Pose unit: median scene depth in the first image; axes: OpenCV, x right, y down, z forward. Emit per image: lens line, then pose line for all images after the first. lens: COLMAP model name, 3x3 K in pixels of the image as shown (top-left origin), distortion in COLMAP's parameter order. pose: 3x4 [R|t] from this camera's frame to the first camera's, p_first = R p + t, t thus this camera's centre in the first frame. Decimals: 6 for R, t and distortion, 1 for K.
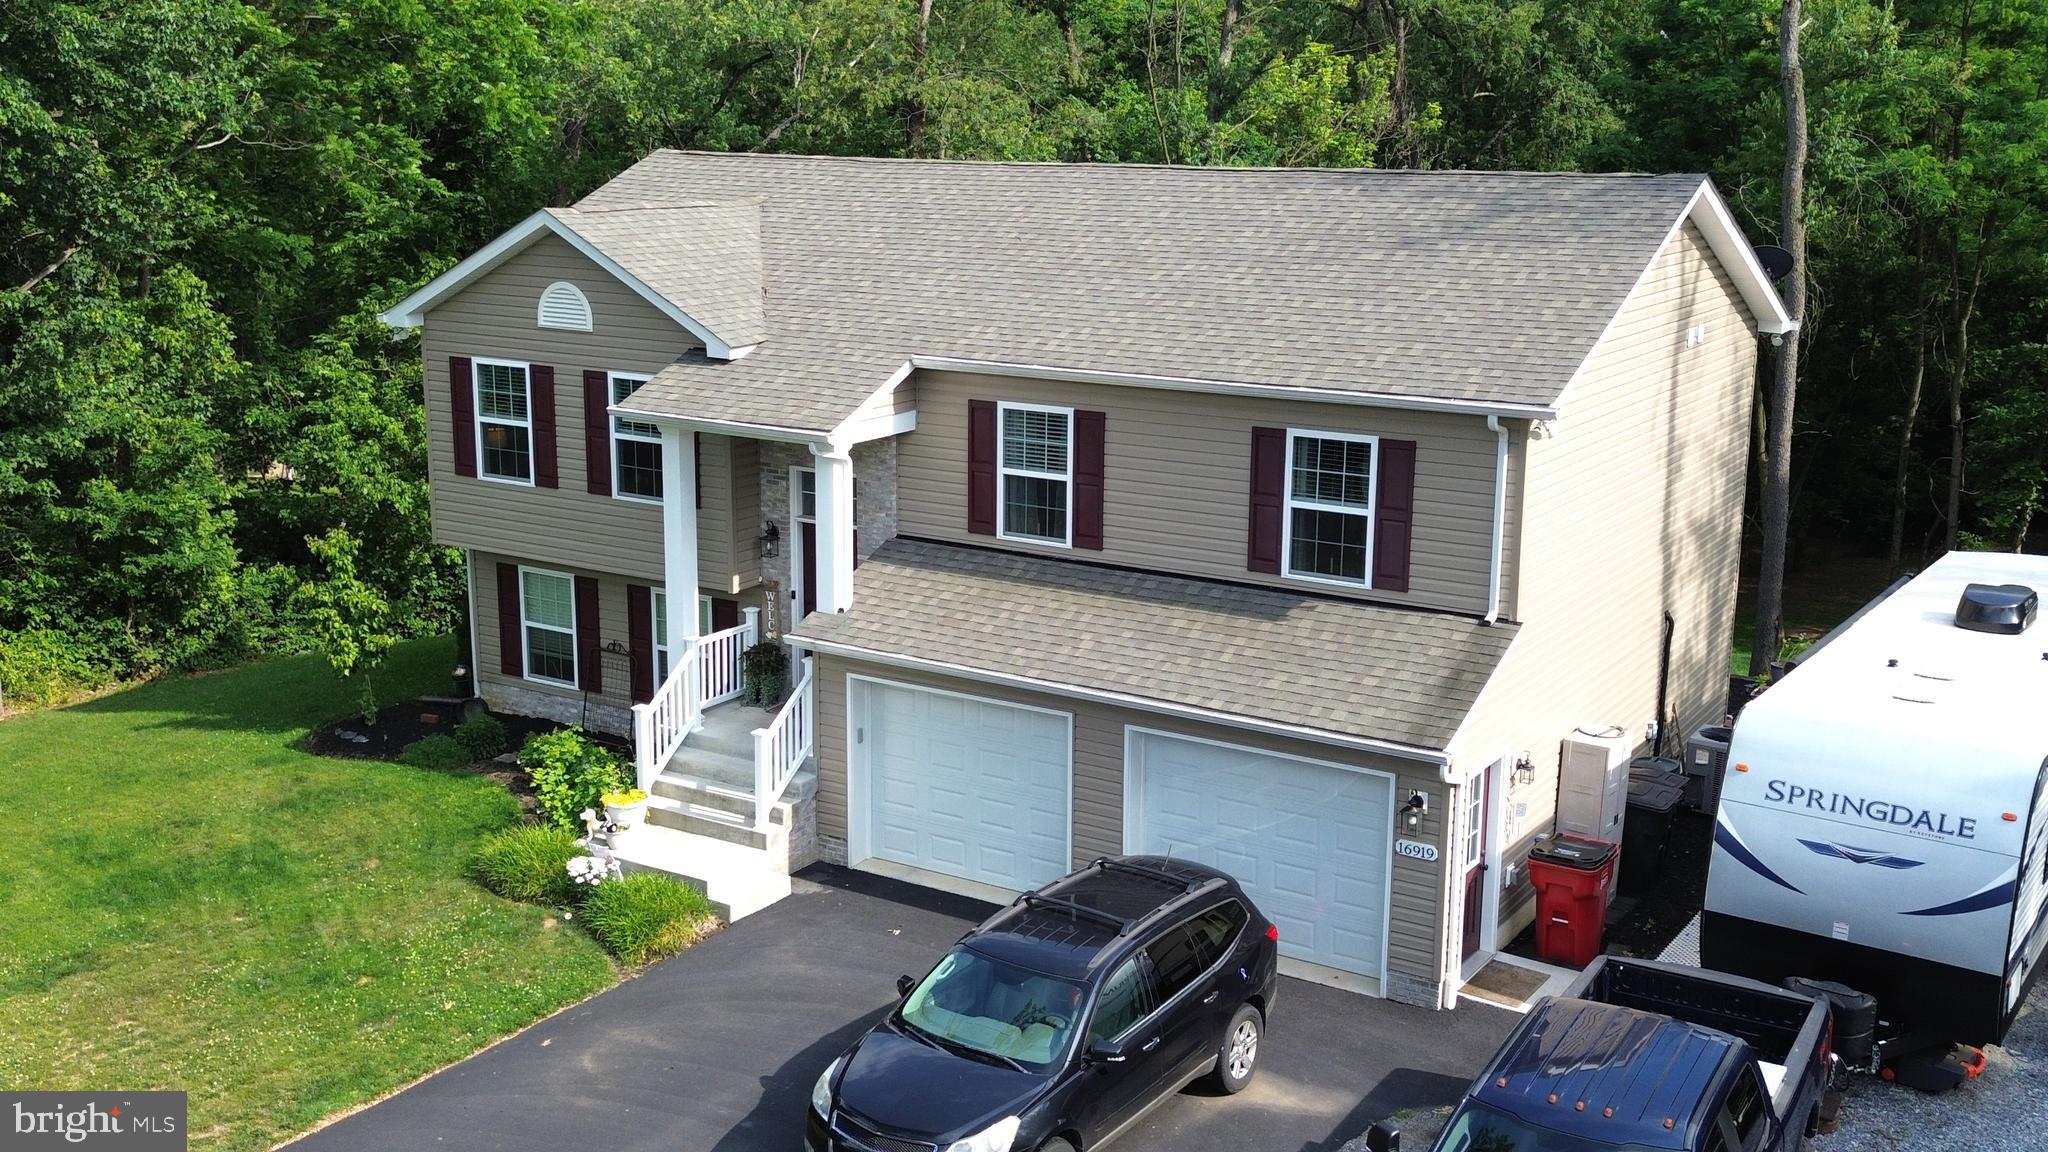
lens RADIAL K [[2079.9, 0, 975.5], [0, 2079.9, 577.3], [0, 0, 1]] dist [0.154273, -0.006358]
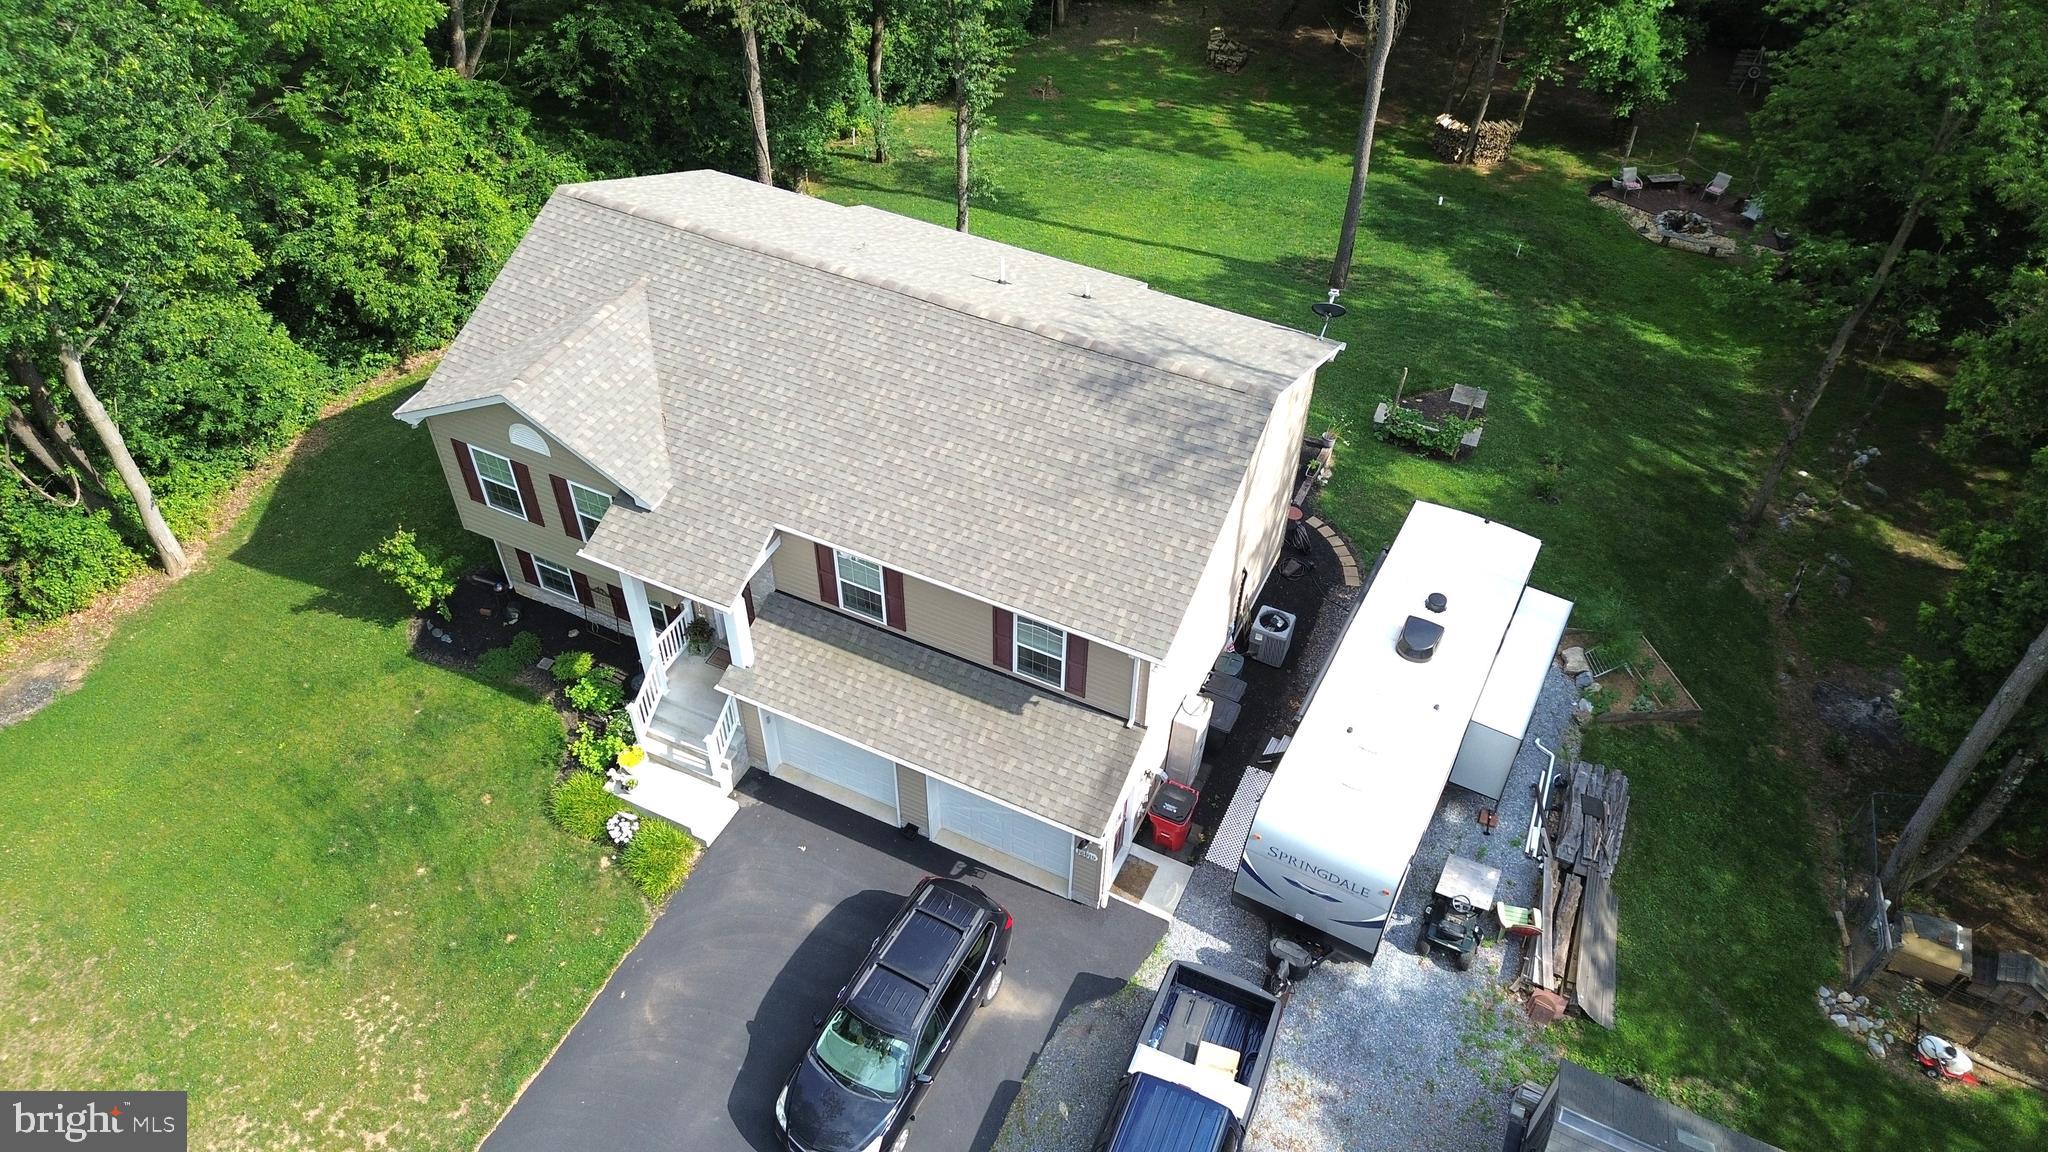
lens RADIAL K [[1435.2, 0, 1024.0], [0, 1435.2, 576.0], [0, 0, 1]] dist [0.041427, -0.000883]
pose [[0.991658, -0.088655, 0.093571, 0.055147], [0.026045, 0.848758, 0.528139, -0.688085], [-0.126242, -0.521296, 0.843987, 0.066851]]
